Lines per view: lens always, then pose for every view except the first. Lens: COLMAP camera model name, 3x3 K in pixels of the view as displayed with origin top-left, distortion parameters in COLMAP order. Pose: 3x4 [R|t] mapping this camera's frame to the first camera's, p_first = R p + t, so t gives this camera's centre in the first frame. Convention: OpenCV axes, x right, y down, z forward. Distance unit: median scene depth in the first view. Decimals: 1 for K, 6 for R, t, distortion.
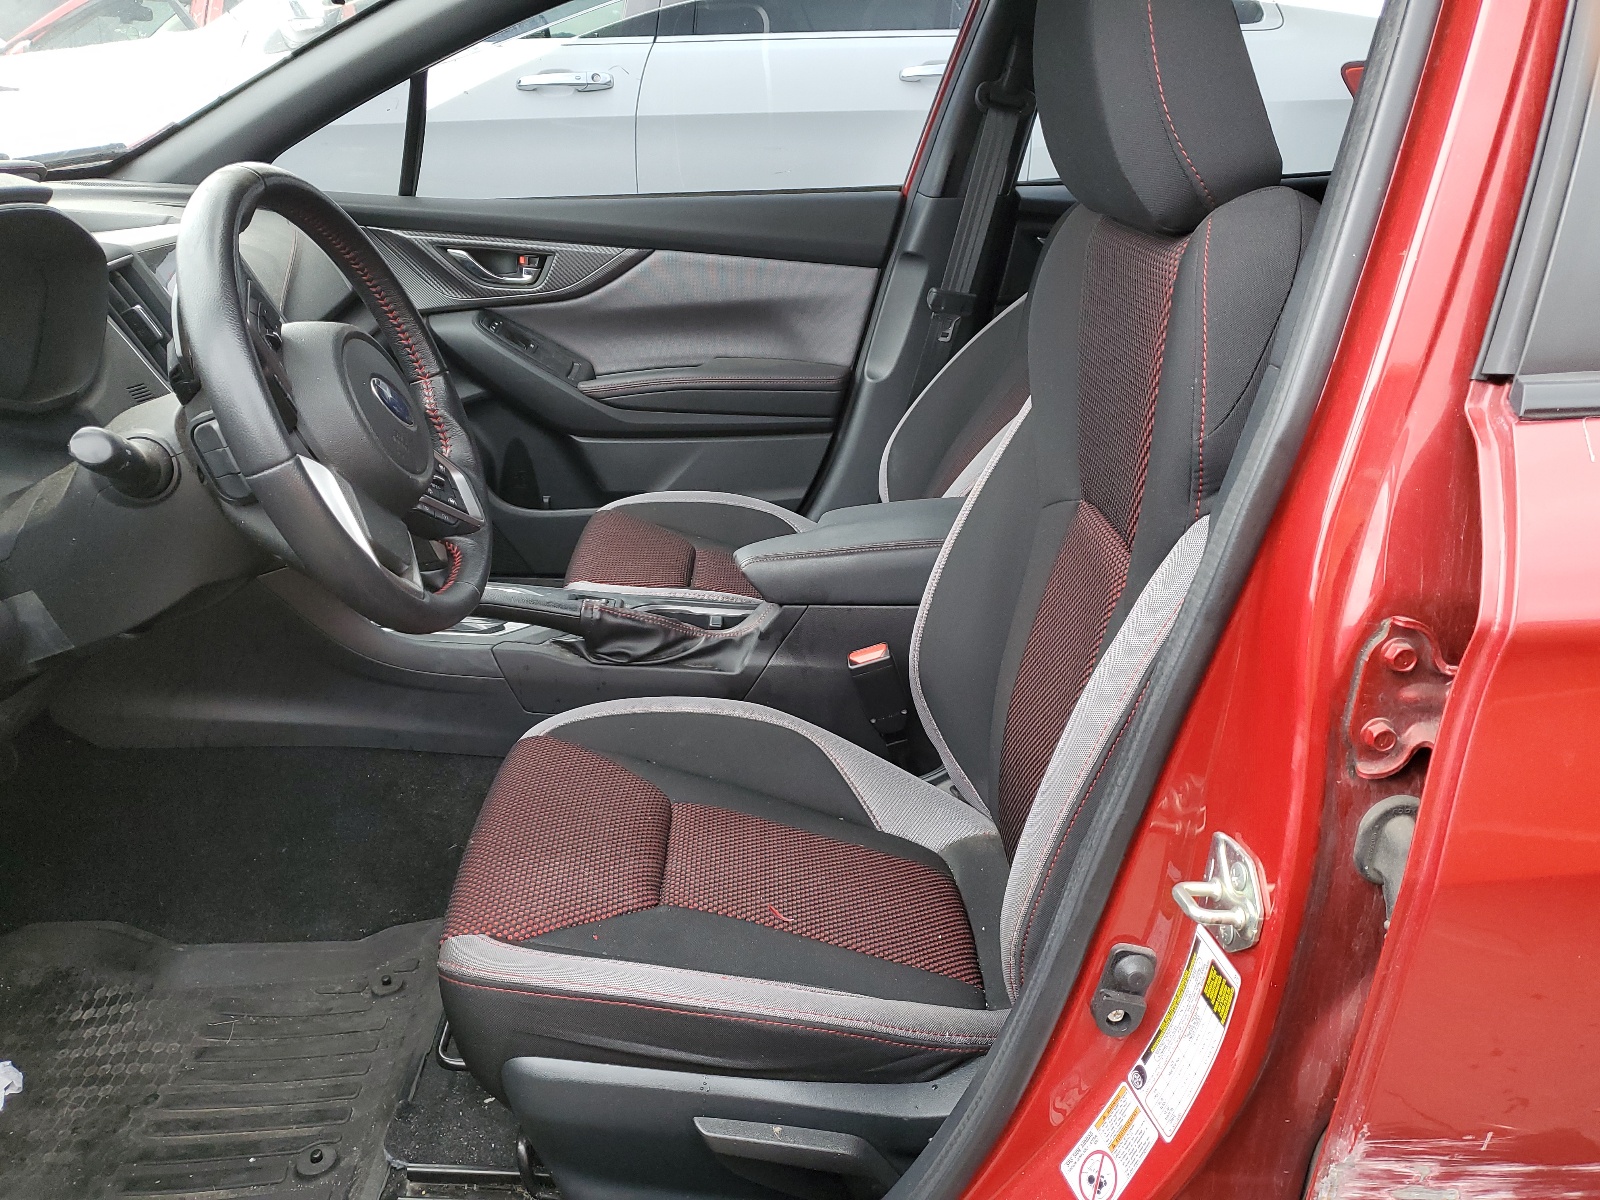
lens RADIAL K [[1224.2, 0, 800.0], [0, 1224.2, 600.0], [0, 0, 1]] dist [-0.002978, -0.001490]
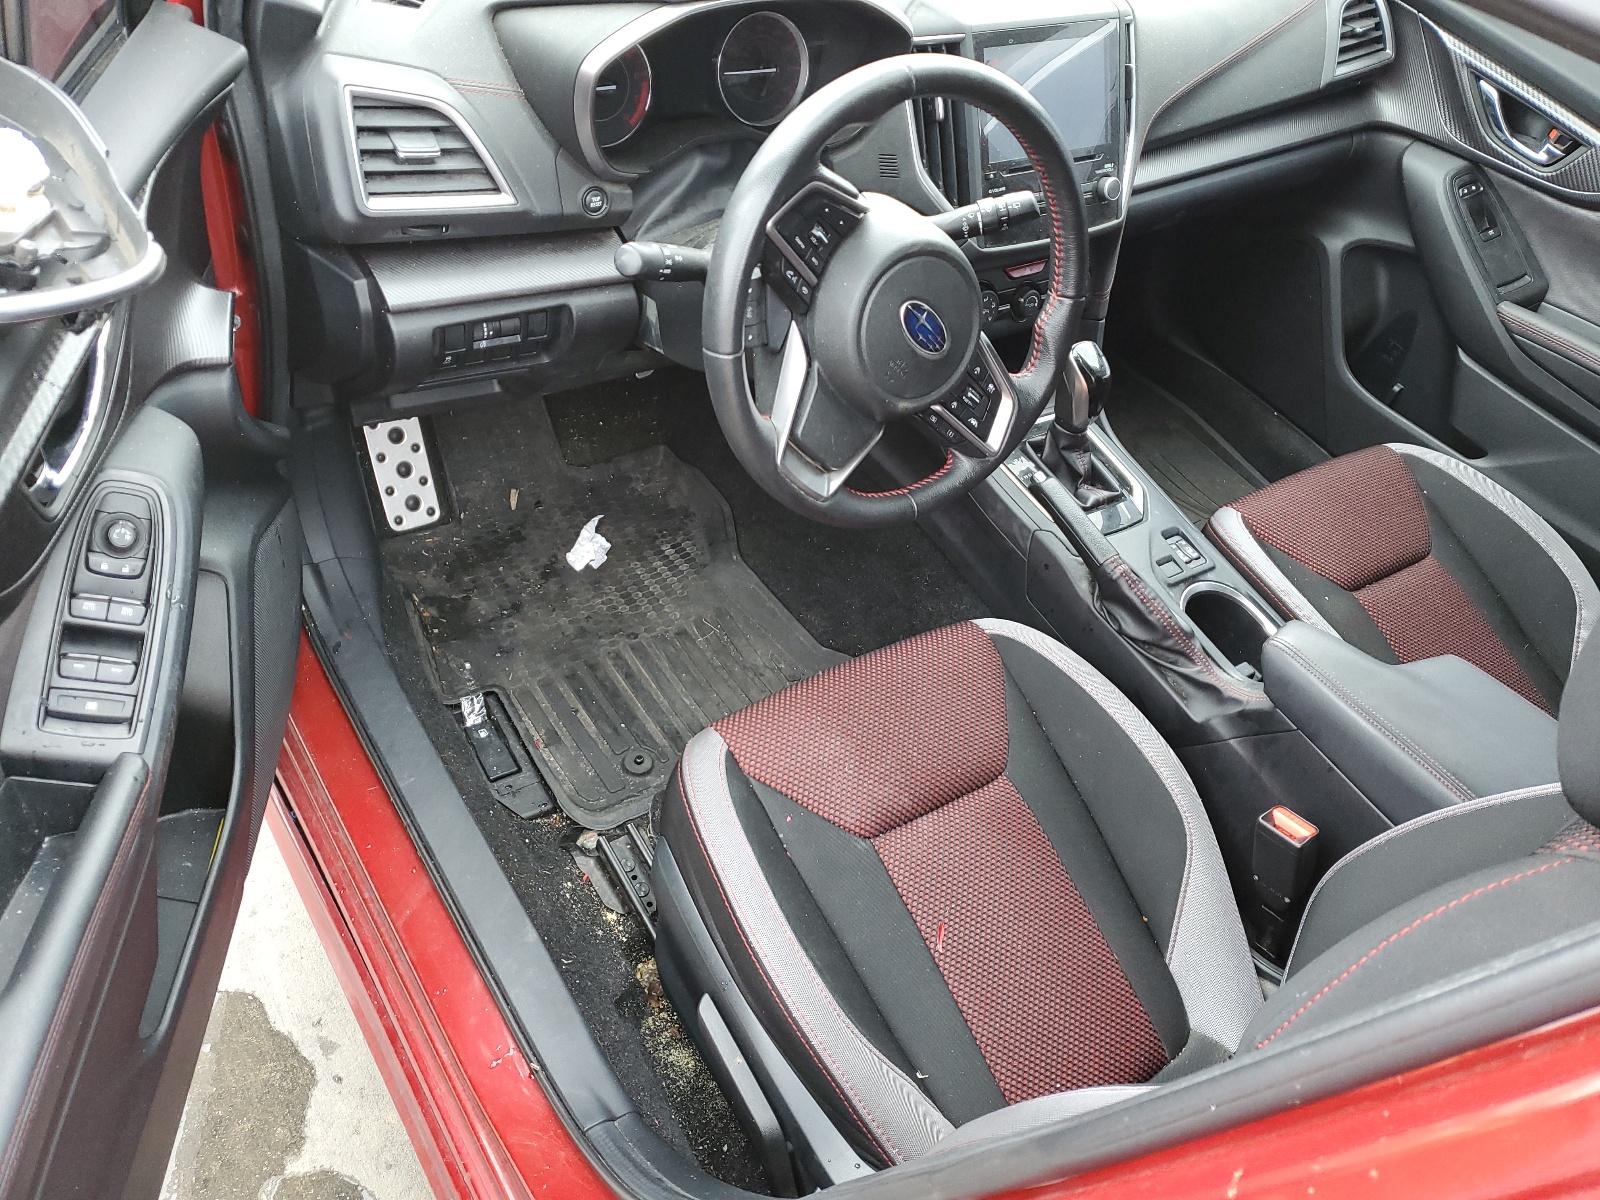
lens RADIAL K [[1192.5, 0, 800.4], [0, 1192.5, 560.8], [0, 0, 1]] dist [0.061062, -0.000858]
pose [[0.524618, 0.654885, -0.543968, 0.215918], [-0.480075, 0.755245, 0.446244, -0.307289], [0.703067, 0.027038, 0.710609, 0.157446]]
